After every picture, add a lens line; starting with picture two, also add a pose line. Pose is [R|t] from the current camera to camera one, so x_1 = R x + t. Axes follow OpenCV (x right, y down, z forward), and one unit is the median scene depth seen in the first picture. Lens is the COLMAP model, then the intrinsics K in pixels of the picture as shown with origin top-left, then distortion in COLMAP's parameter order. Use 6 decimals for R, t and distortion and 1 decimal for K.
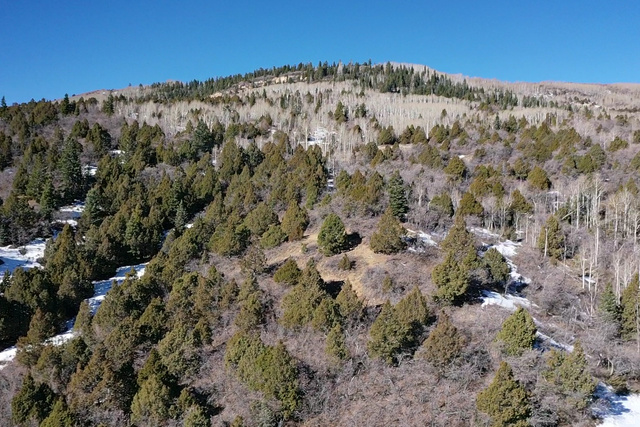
lens RADIAL K [[521.6, 0, 320.0], [0, 521.6, 213.5], [0, 0, 1]] dist [-0.038542, 0.014398]
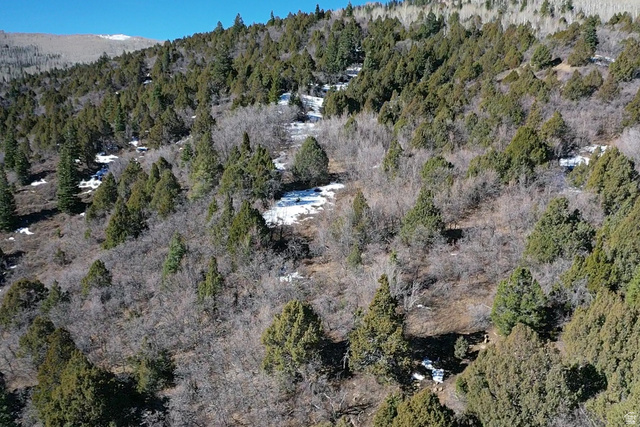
lens RADIAL K [[521.6, 0, 320.0], [0, 521.6, 213.5], [0, 0, 1]] dist [-0.038542, 0.014398]
pose [[0.937667, 0.047167, -0.344320, -0.030247], [0.000154, 0.990691, 0.136128, 0.205346], [0.347535, -0.127696, 0.928931, -0.498001]]
